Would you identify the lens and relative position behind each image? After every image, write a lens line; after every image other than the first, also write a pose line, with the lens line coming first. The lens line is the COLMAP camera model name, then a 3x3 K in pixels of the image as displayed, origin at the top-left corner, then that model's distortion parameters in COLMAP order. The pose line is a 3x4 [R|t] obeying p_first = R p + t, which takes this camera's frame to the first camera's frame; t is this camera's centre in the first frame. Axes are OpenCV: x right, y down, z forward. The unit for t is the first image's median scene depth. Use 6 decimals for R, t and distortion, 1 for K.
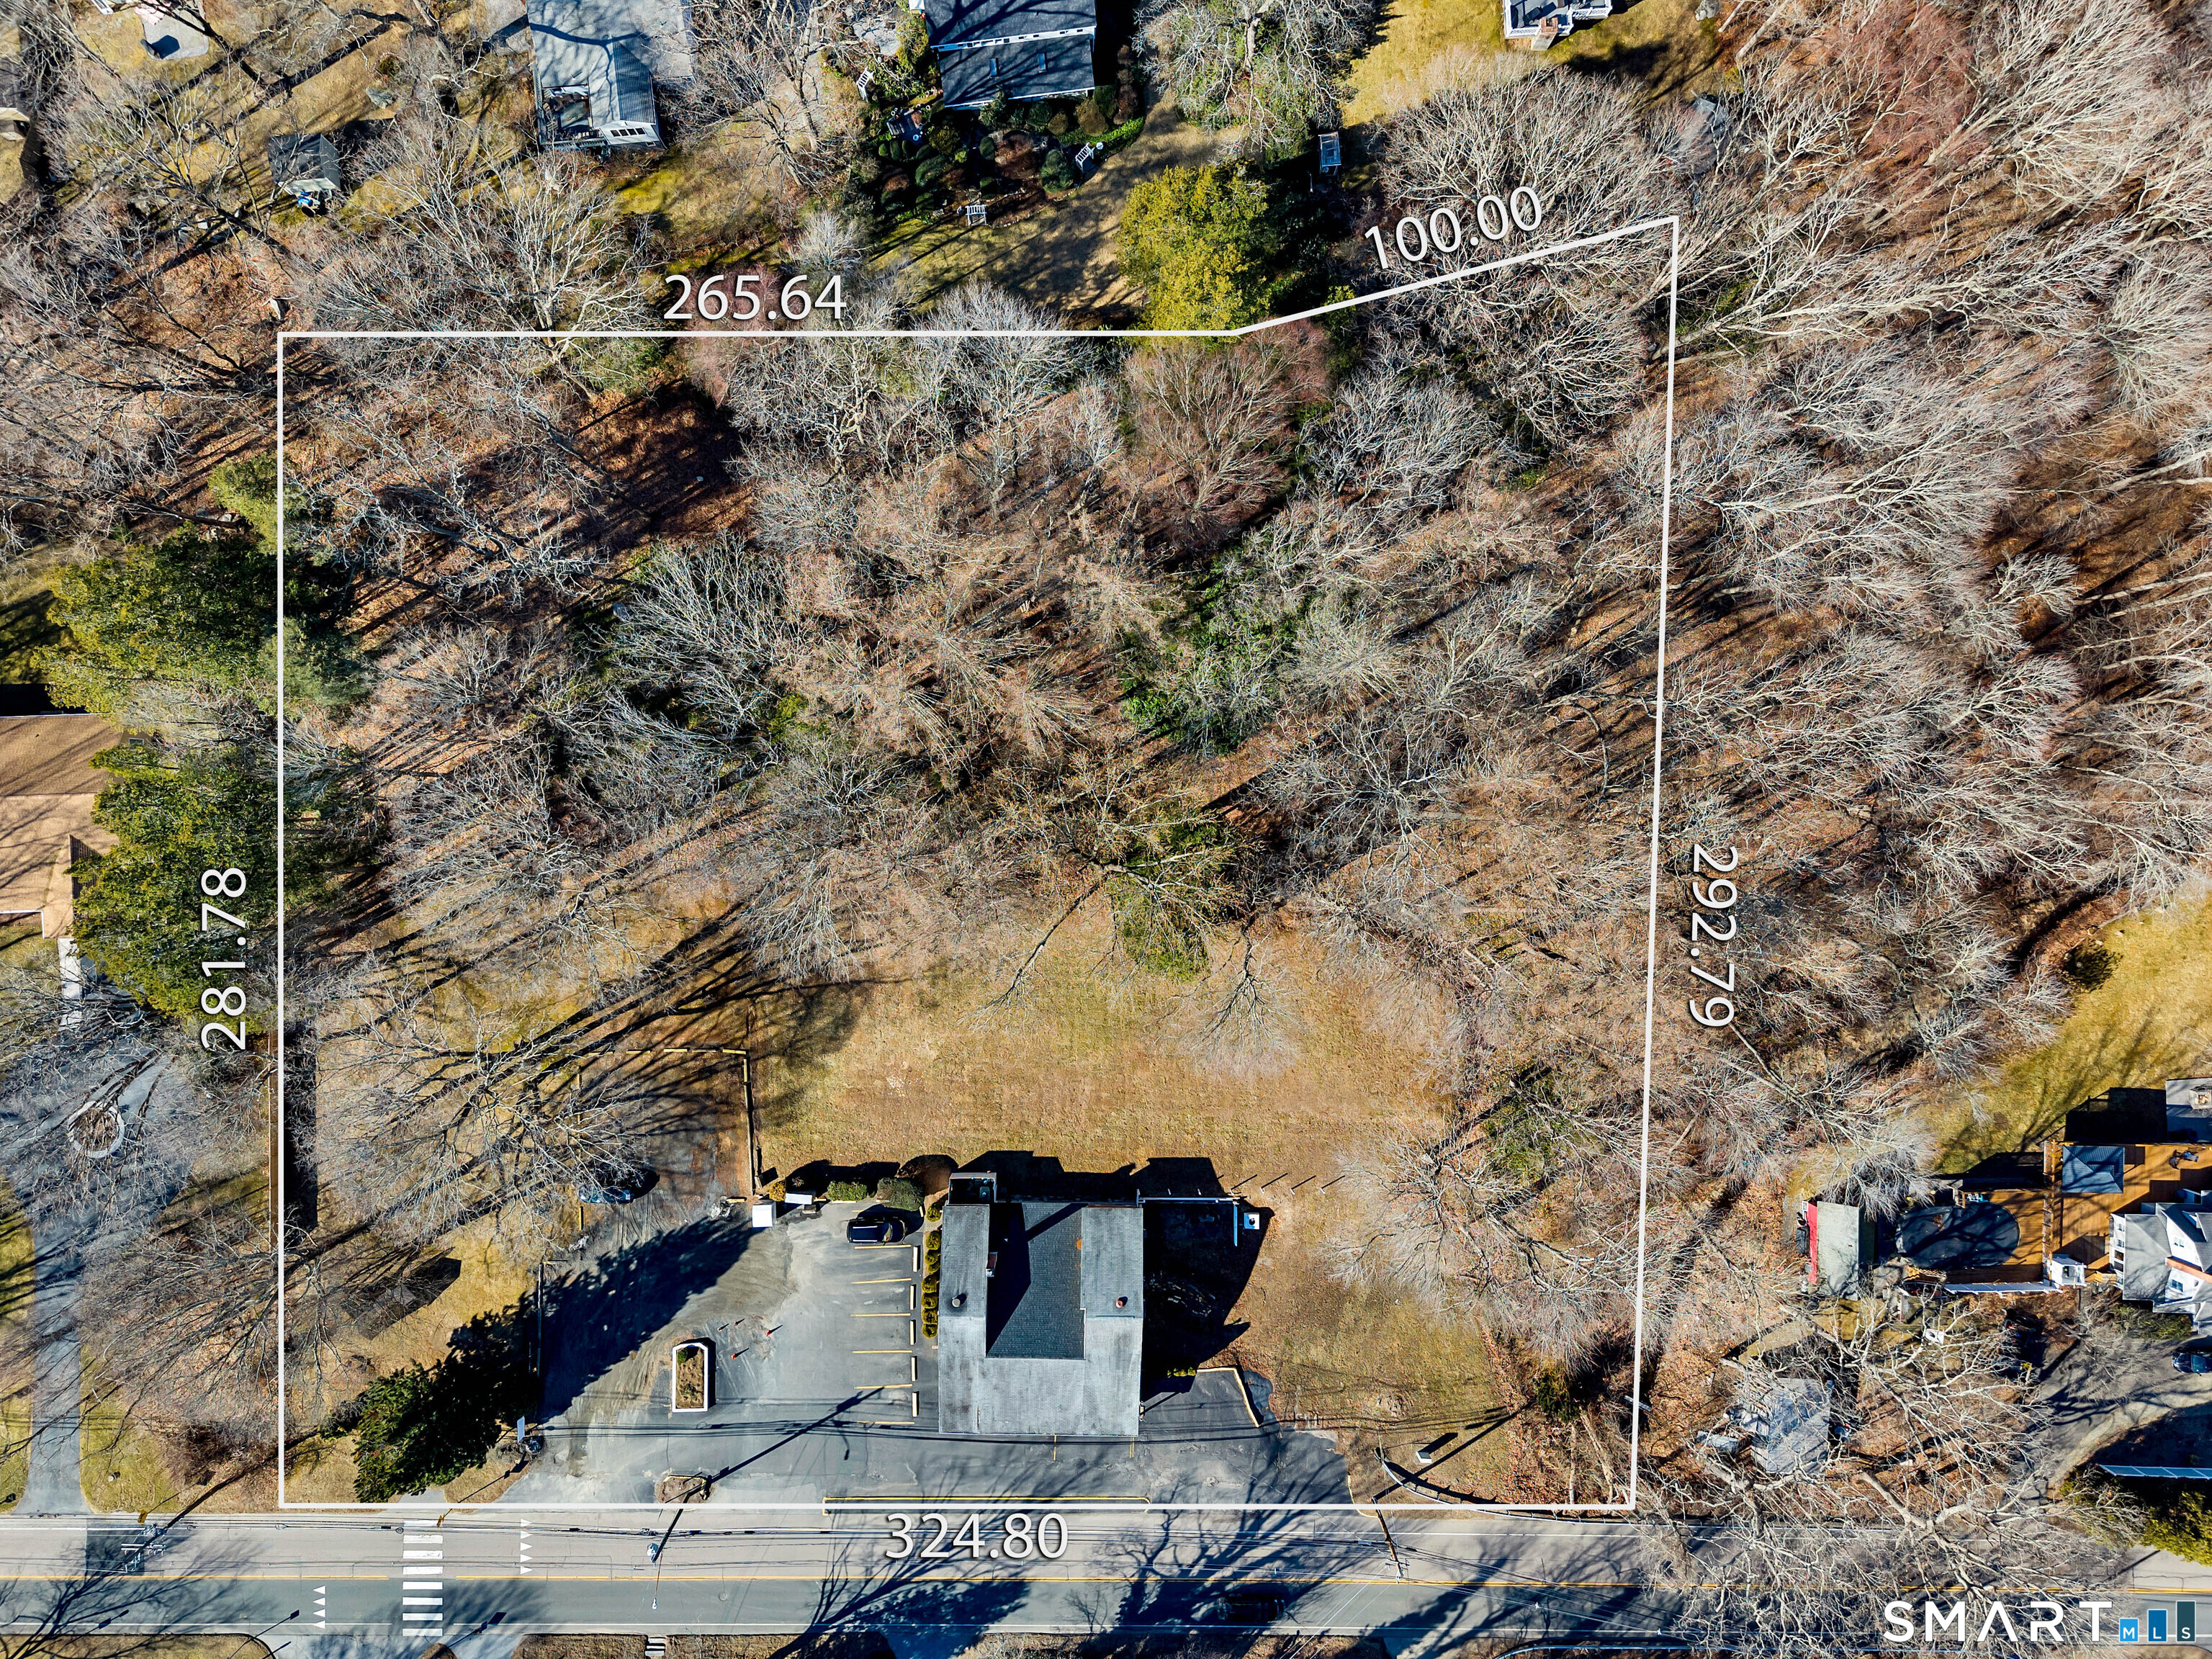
lens RADIAL K [[1504.2, 0, 1112.0], [0, 1504.2, 826.9], [0, 0, 1]] dist [0.004940, -0.009946]
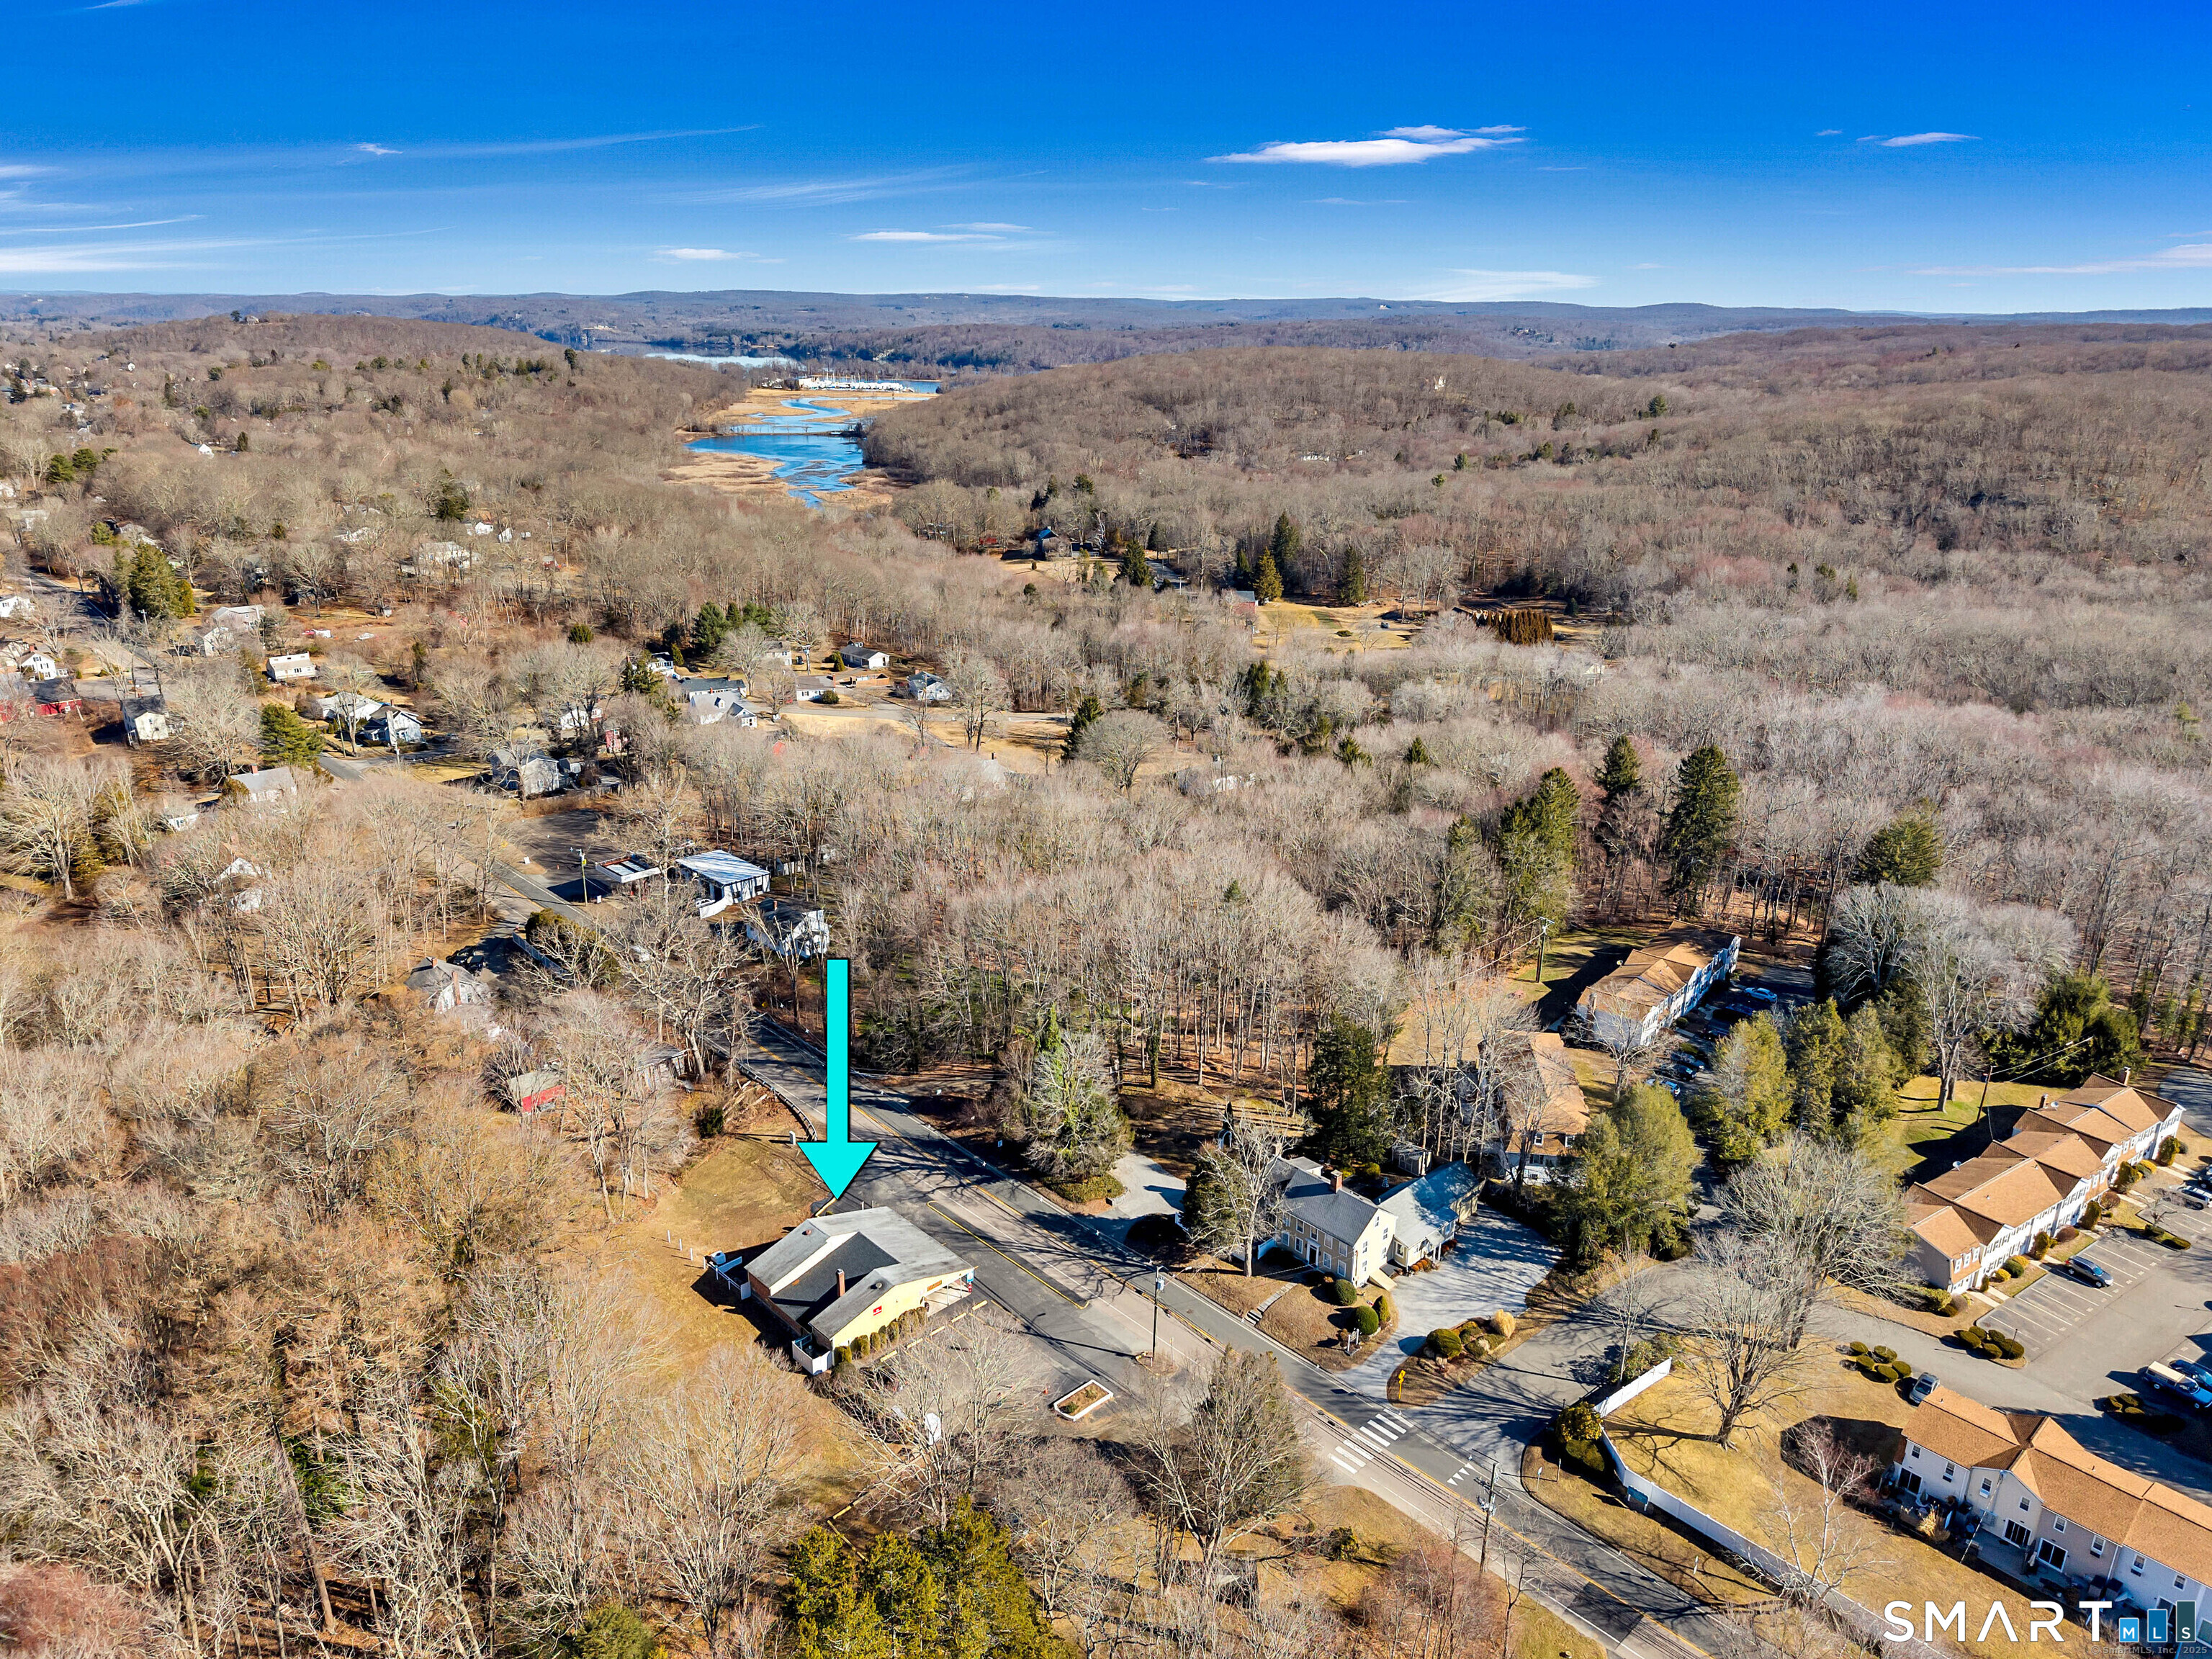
lens RADIAL K [[1476.2, 0, 1105.6], [0, 1476.2, 775.3], [0, 0, 1]] dist [0.055320, -0.065824]
pose [[-0.708760, -0.232293, 0.666107, -0.954228], [0.705154, -0.205954, 0.678485, -0.310684], [-0.020420, 0.950591, 0.309775, 0.168601]]
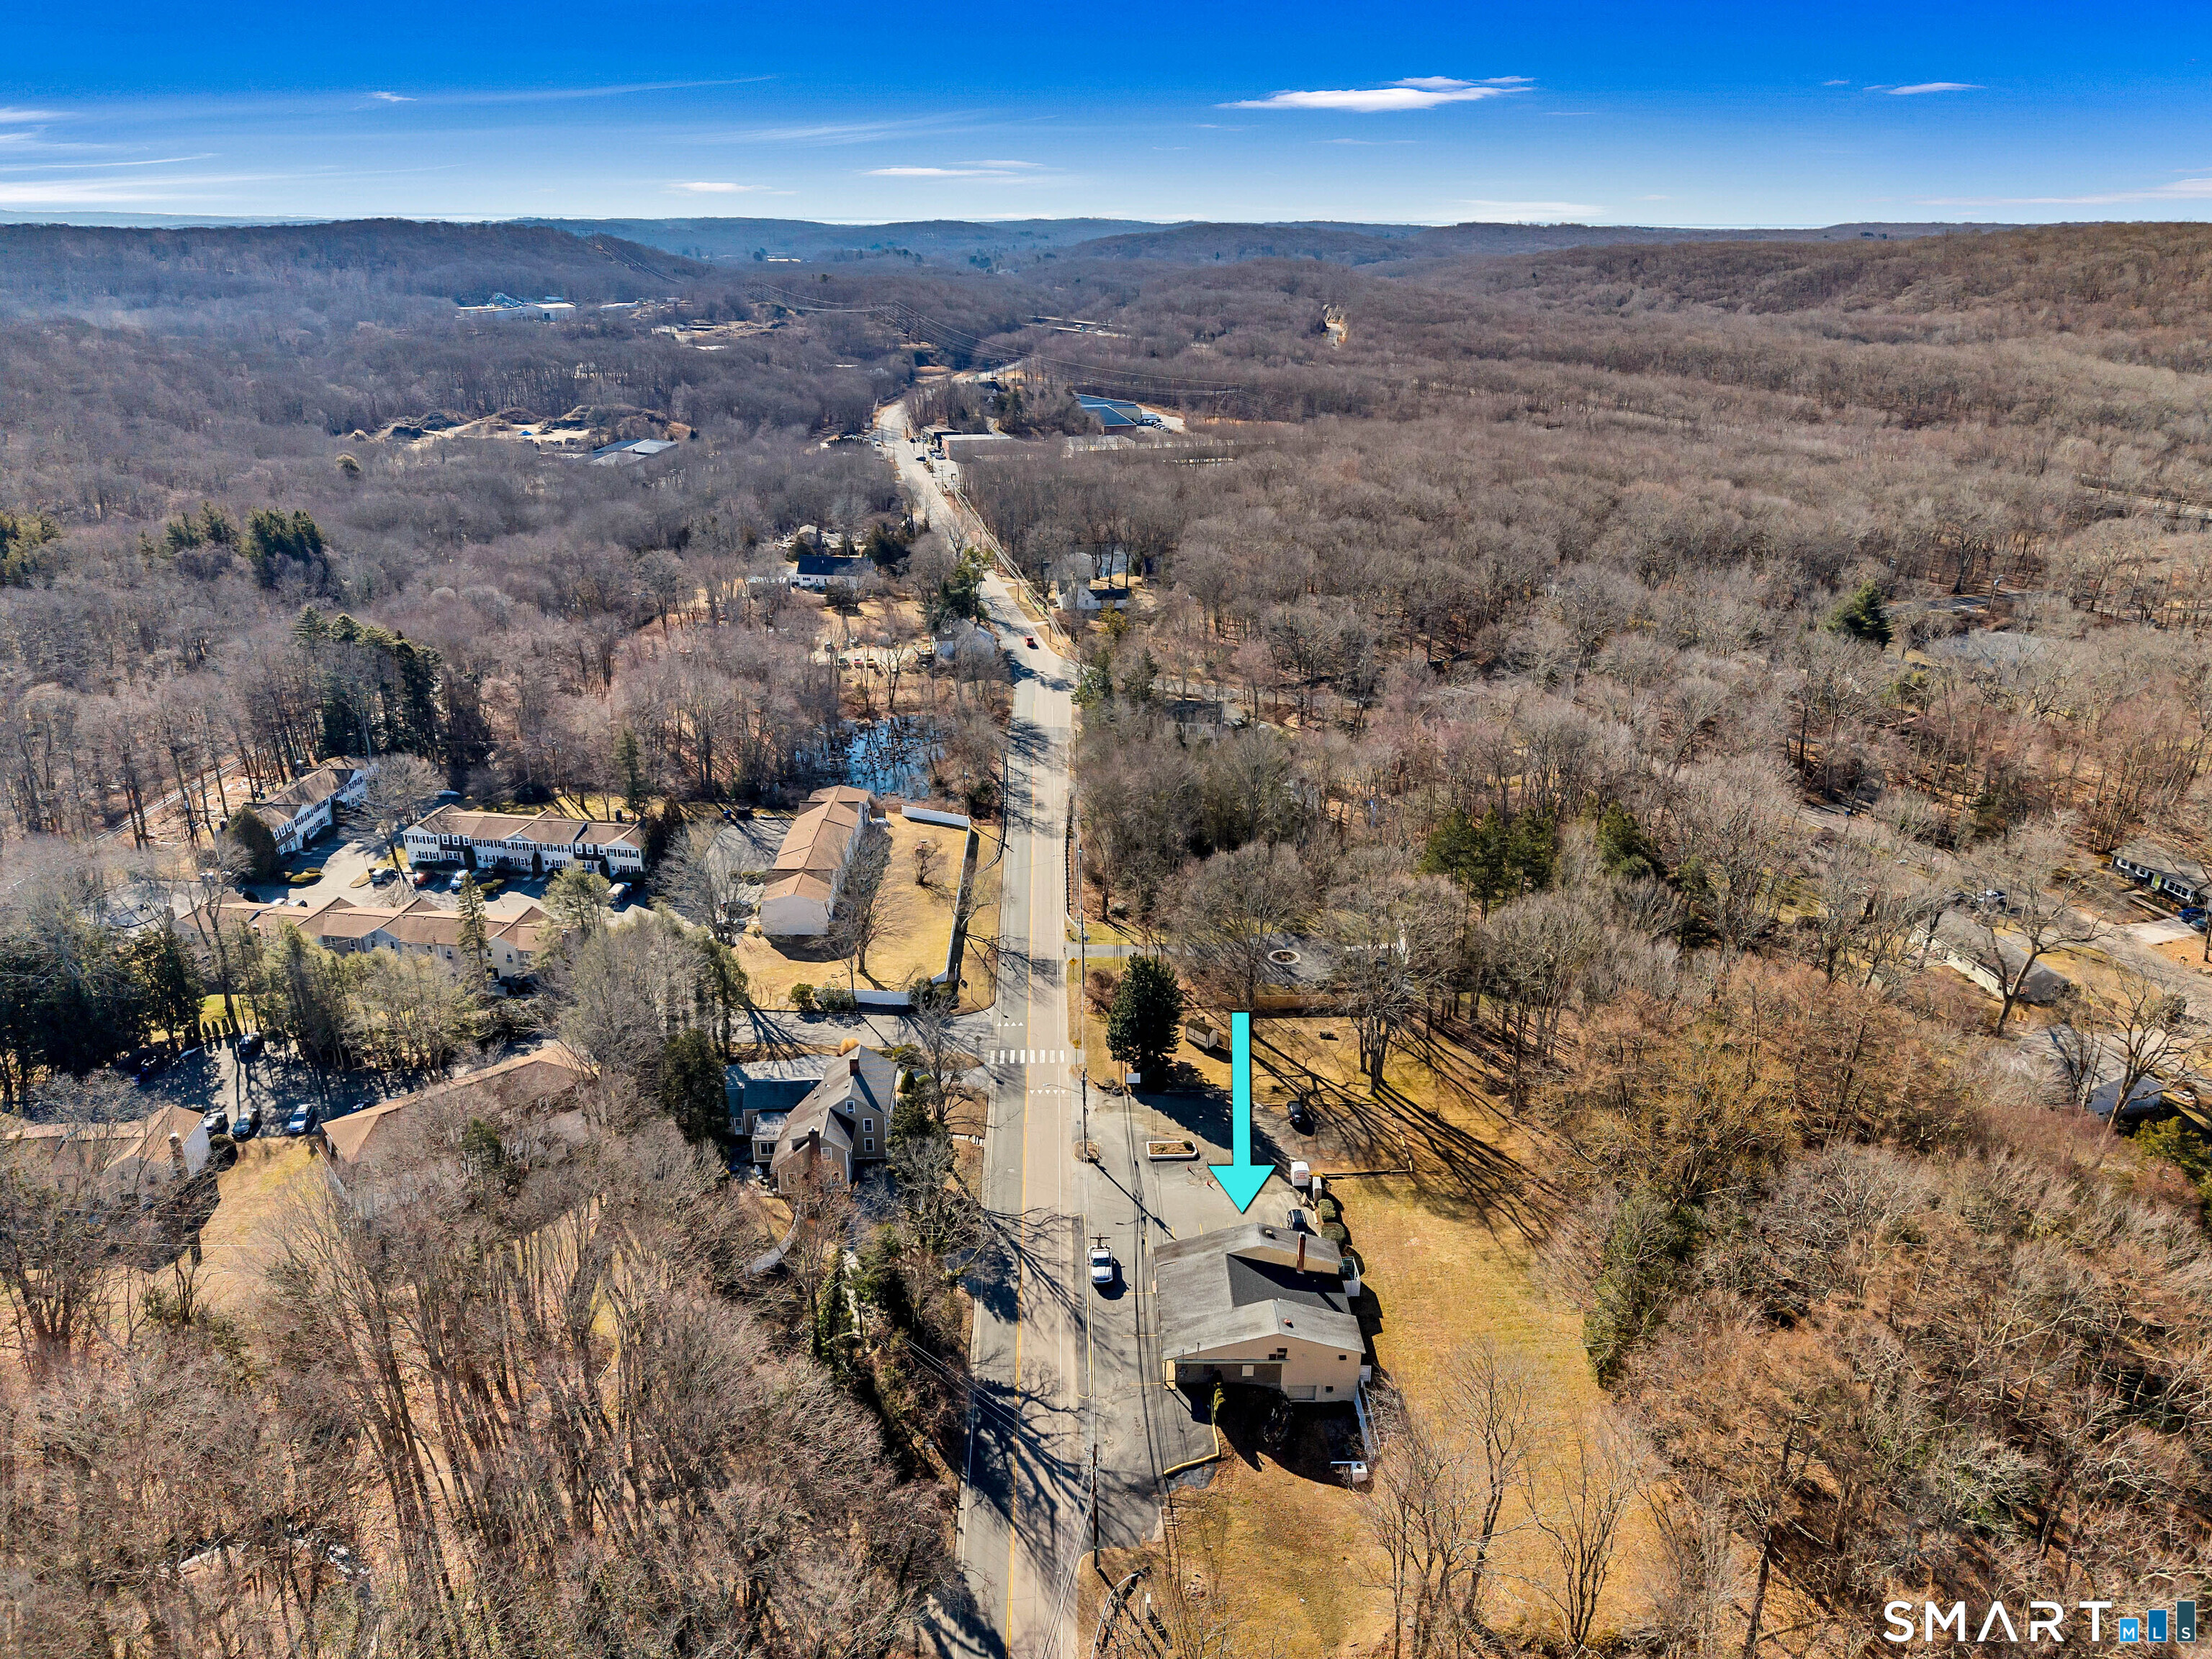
lens RADIAL K [[1504.2, 0, 1112.0], [0, 1504.2, 826.9], [0, 0, 1]] dist [0.004940, -0.009946]
pose [[0.053423, 0.356555, -0.932746, 0.905160], [-0.998409, 0.002202, -0.056342, 0.496693], [-0.018035, 0.934272, 0.356106, 0.225568]]
